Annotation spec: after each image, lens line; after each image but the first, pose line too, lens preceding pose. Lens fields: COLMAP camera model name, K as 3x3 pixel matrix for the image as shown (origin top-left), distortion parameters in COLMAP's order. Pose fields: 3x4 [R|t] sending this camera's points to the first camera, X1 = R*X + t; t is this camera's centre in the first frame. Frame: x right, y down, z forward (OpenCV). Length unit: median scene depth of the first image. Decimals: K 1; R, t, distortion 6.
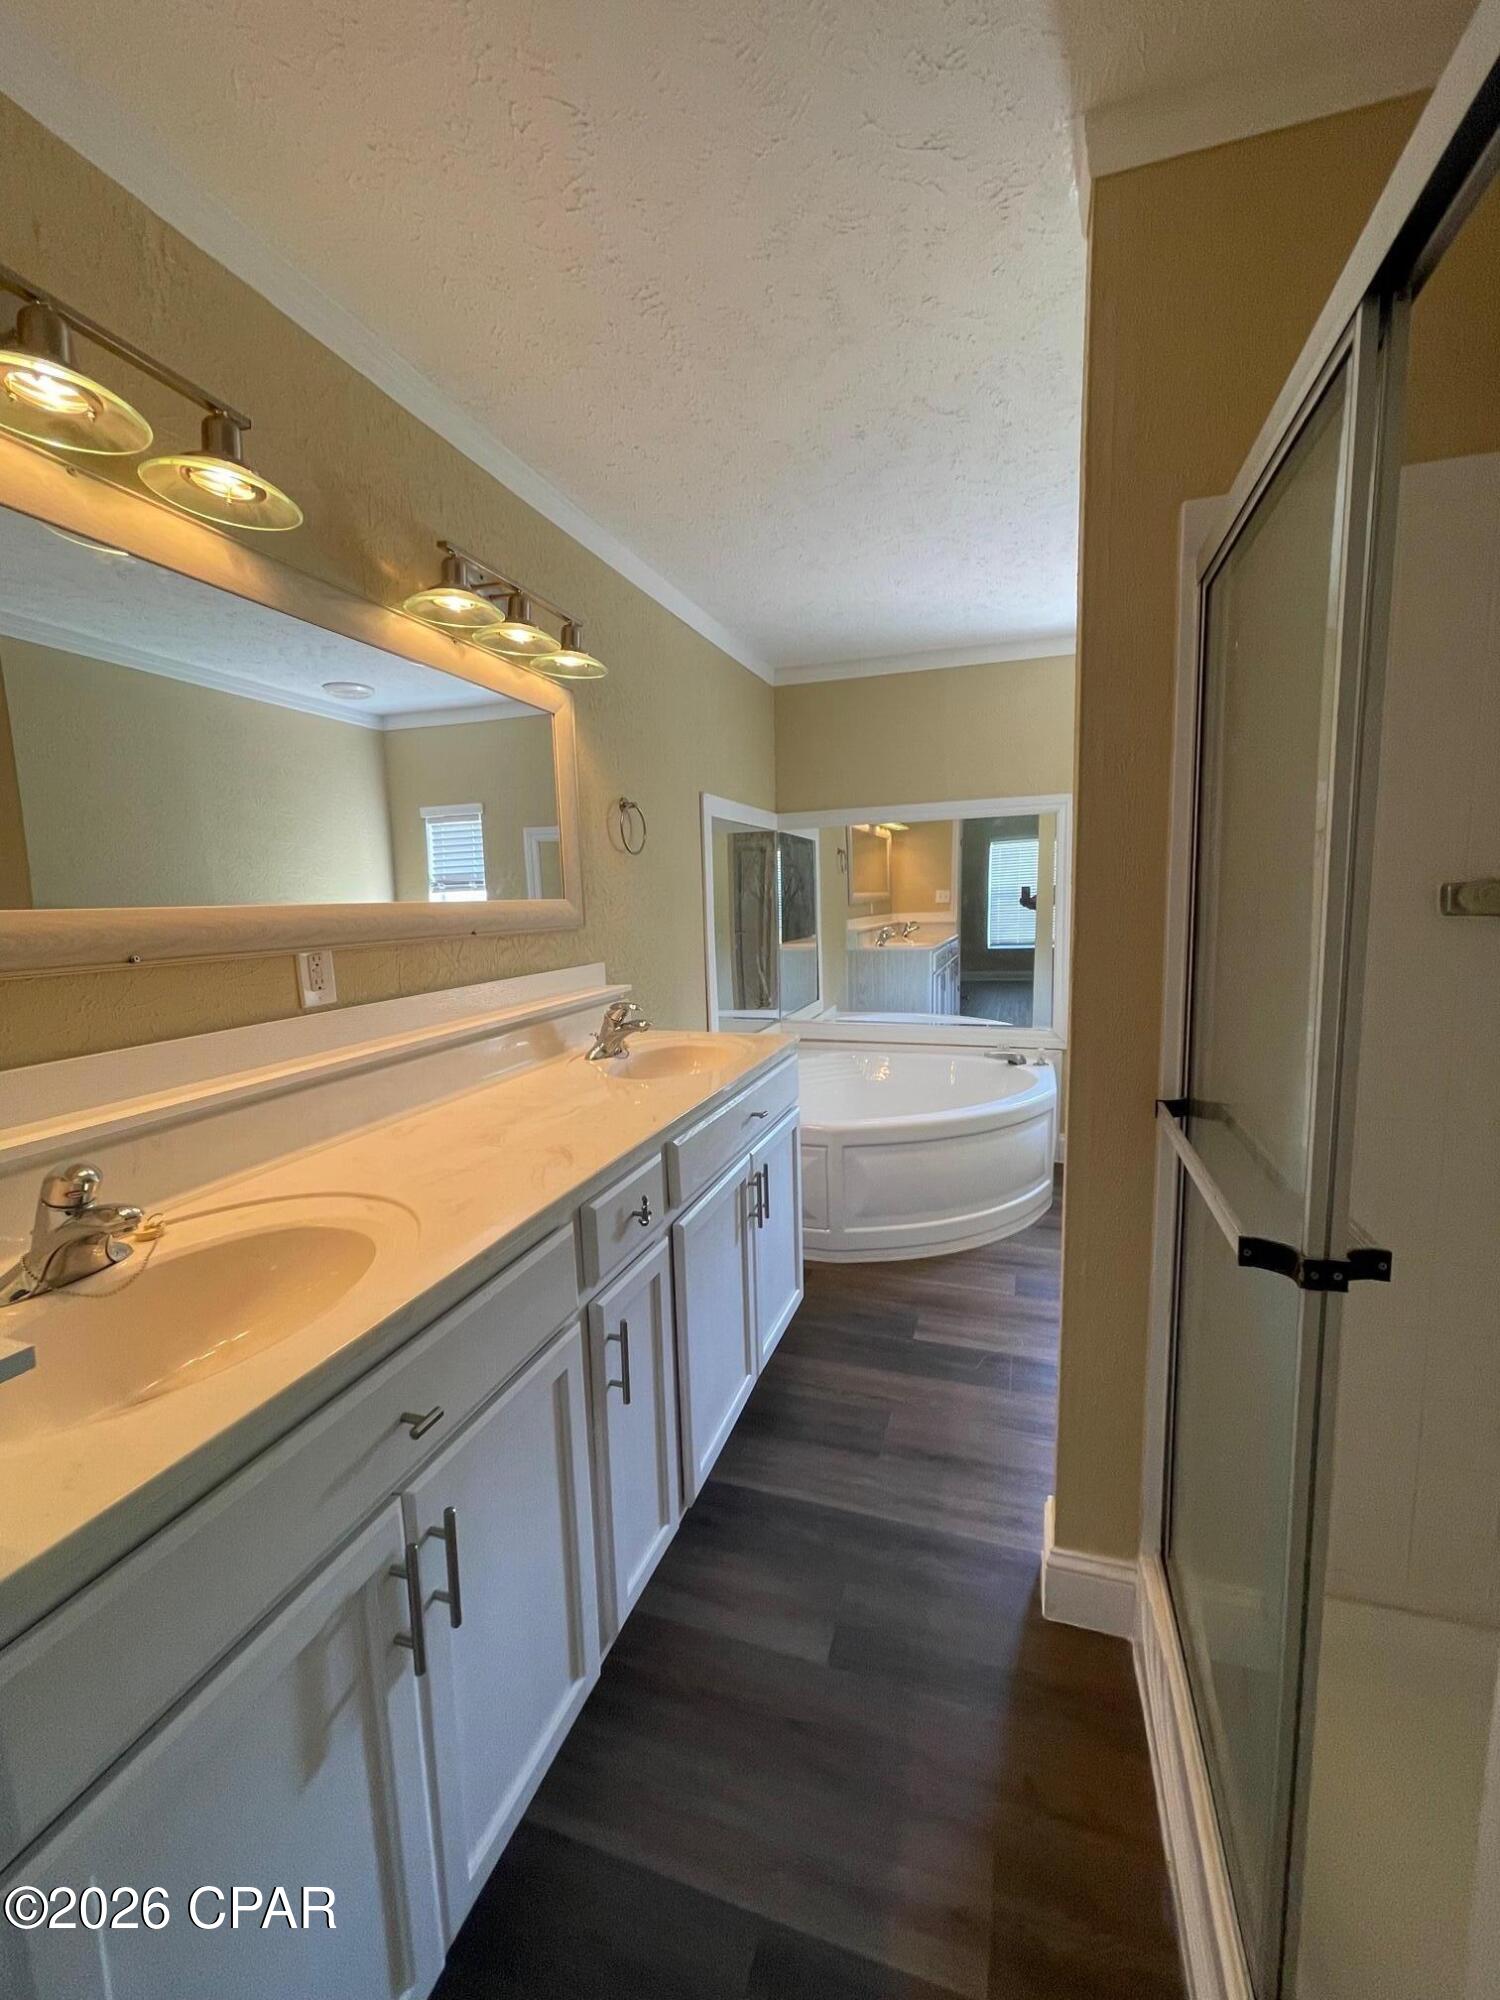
lens RADIAL K [[801.3, 0, 741.7], [0, 801.3, 999.2], [0, 0, 1]] dist [0.000521, 0.000022]
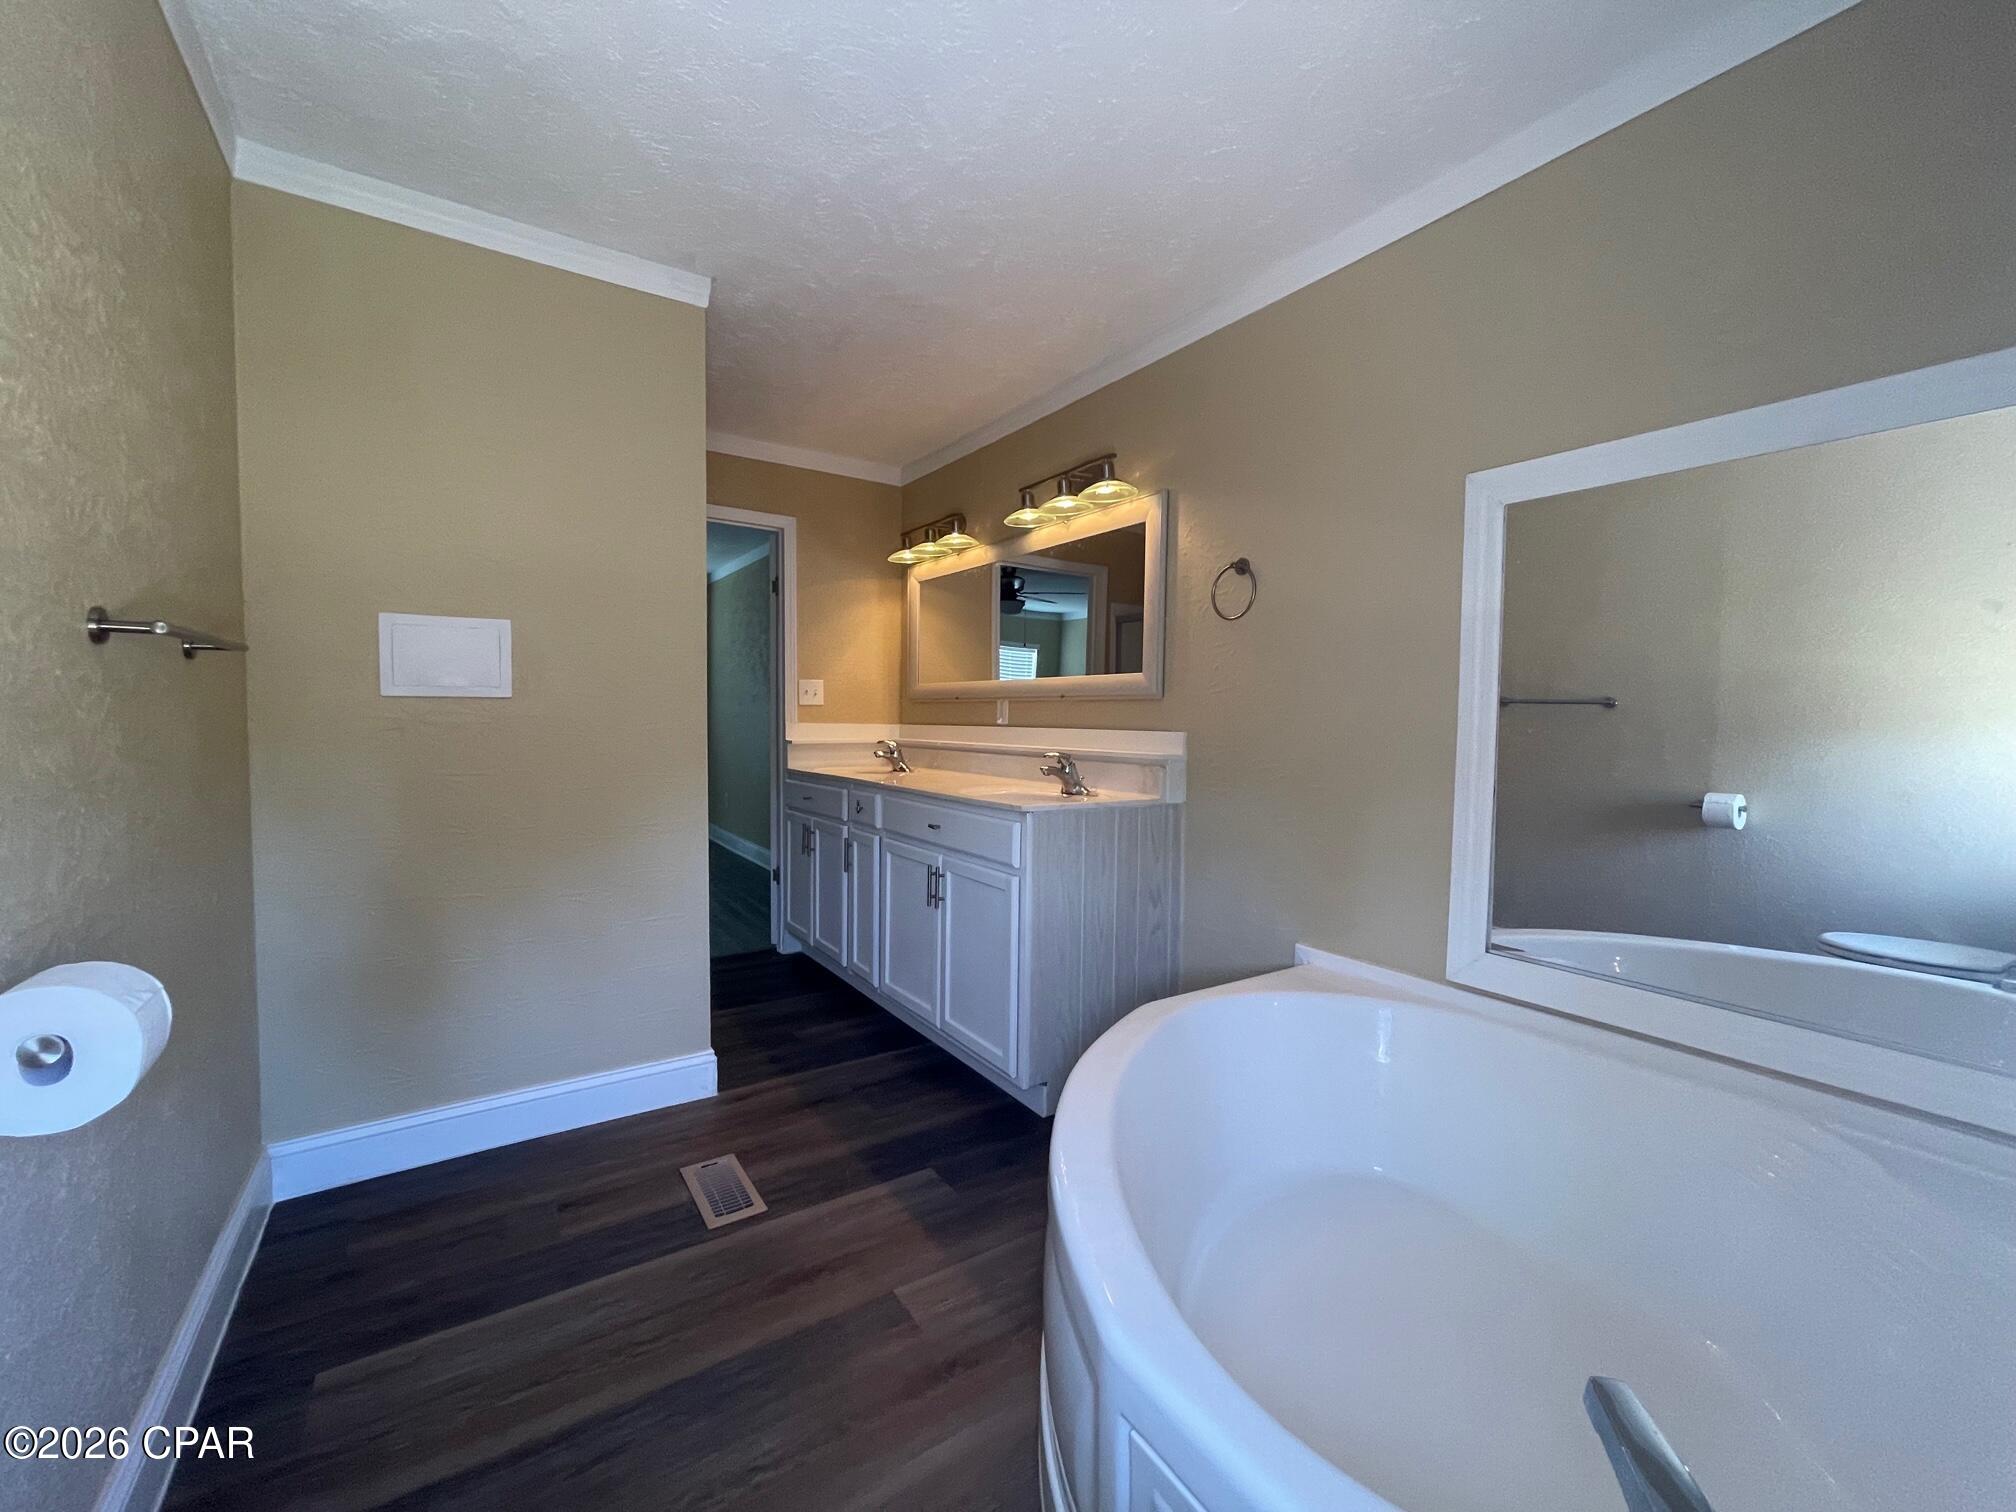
lens RADIAL K [[807.7, 0, 996.7], [0, 807.7, 750.3], [0, 0, 1]] dist [0.000521, 0.000022]
pose [[-0.611191, 0.067726, -0.788581, 1.261384], [-0.089808, 0.983963, 0.154112, -0.262176], [0.786372, 0.165013, -0.595307, 2.279299]]
